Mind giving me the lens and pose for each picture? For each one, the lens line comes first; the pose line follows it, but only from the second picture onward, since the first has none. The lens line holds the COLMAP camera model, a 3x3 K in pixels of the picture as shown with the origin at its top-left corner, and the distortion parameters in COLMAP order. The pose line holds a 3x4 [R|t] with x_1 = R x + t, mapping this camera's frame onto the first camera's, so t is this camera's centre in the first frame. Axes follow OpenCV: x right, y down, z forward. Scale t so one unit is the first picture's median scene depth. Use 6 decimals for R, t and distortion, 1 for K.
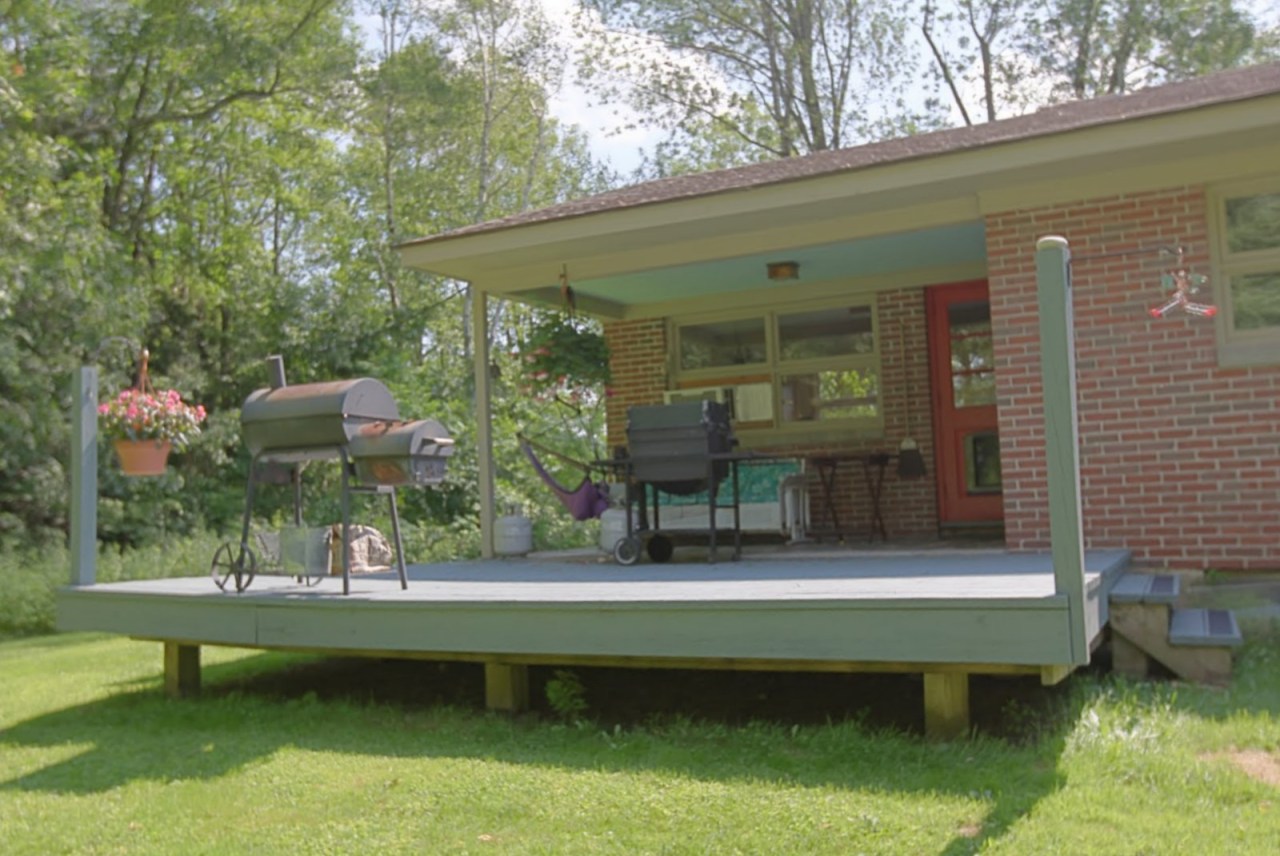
lens RADIAL K [[1094.7, 0, 640.0], [0, 1094.7, 428.0], [0, 0, 1]] dist [-0.013024, 0.129652]
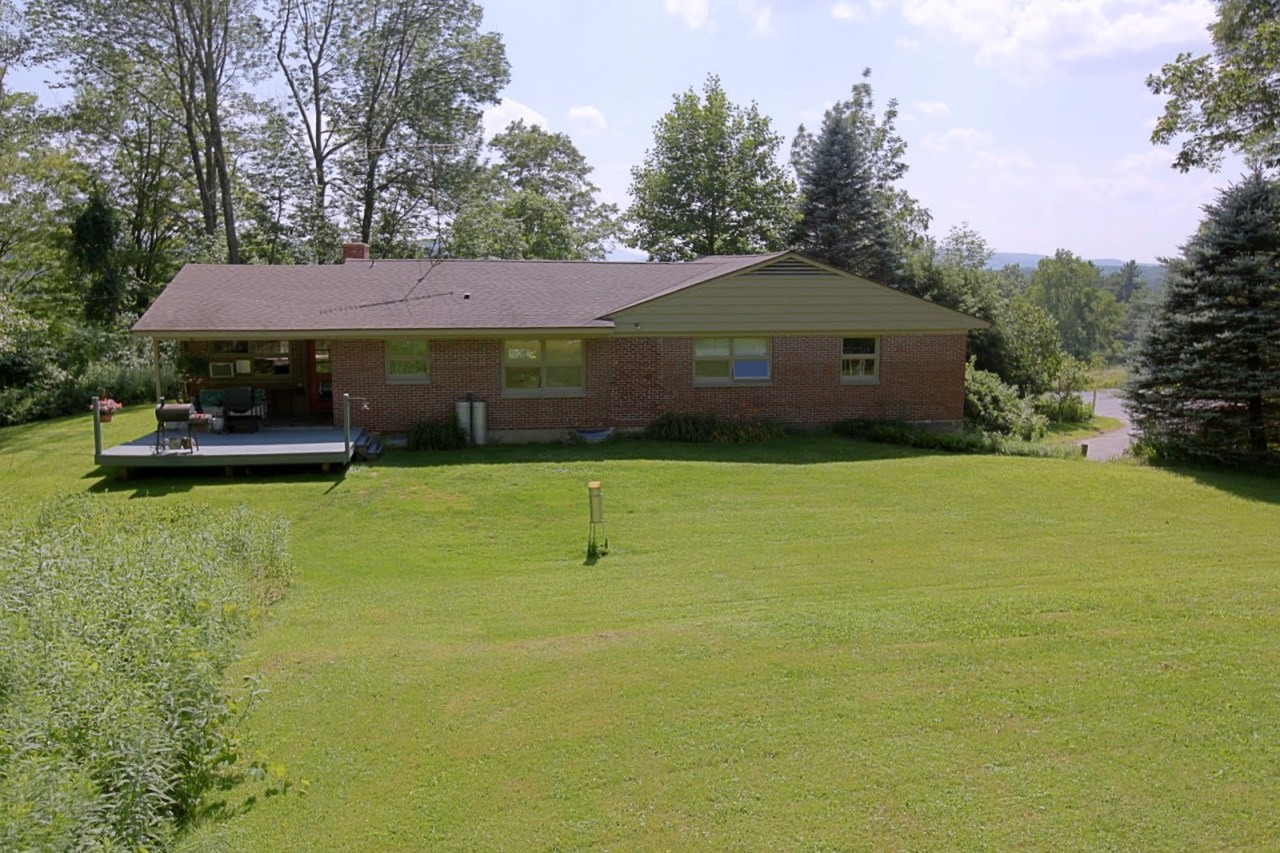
lens RADIAL K [[1094.7, 0, 640.0], [0, 1094.7, 426.5], [0, 0, 1]] dist [-0.013024, 0.129652]
pose [[0.814220, -0.038634, 0.579269, -1.334488], [-0.086377, 0.978616, 0.186680, -0.923967], [-0.574095, -0.202034, 0.793472, -3.498240]]
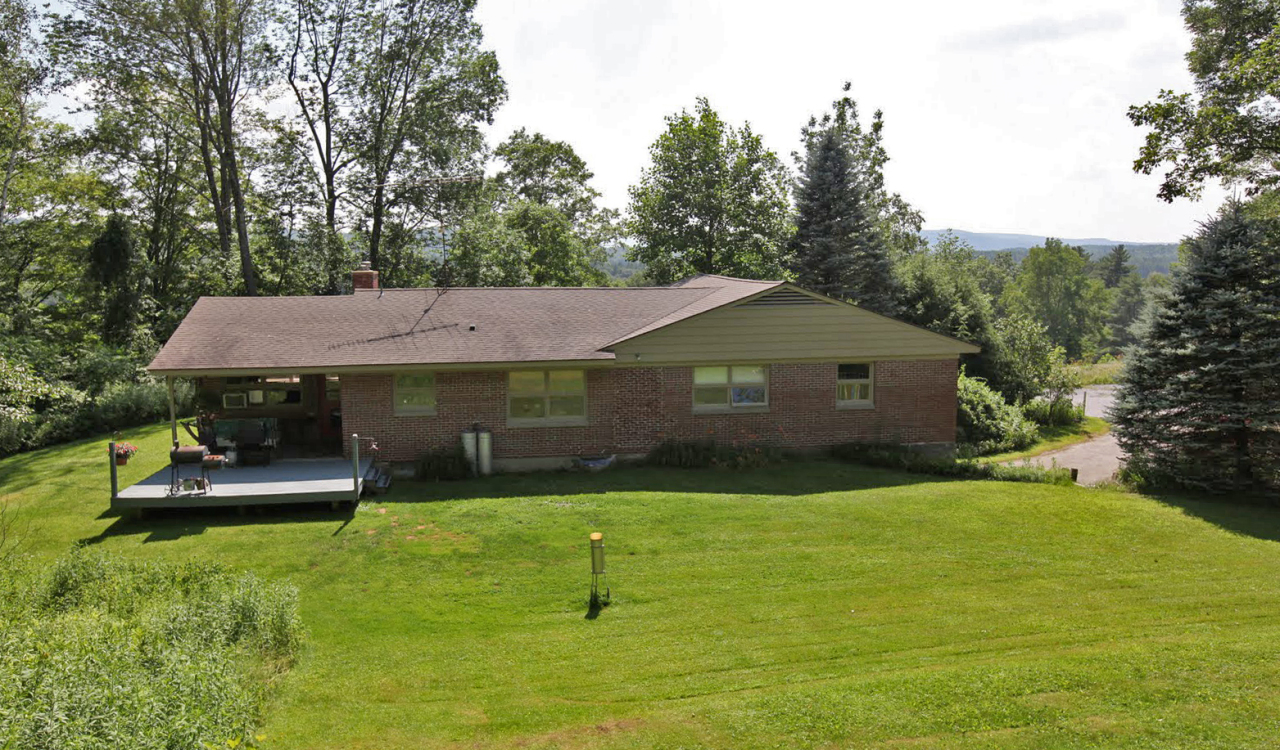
lens RADIAL K [[1065.4, 0, 640.0], [0, 1065.4, 375.0], [0, 0, 1]] dist [-0.007538, 0.114054]
pose [[0.816165, -0.037753, 0.576584, -1.312764], [-0.074319, 0.982716, 0.169545, -1.209048], [-0.573020, -0.181228, 0.799253, -3.459595]]
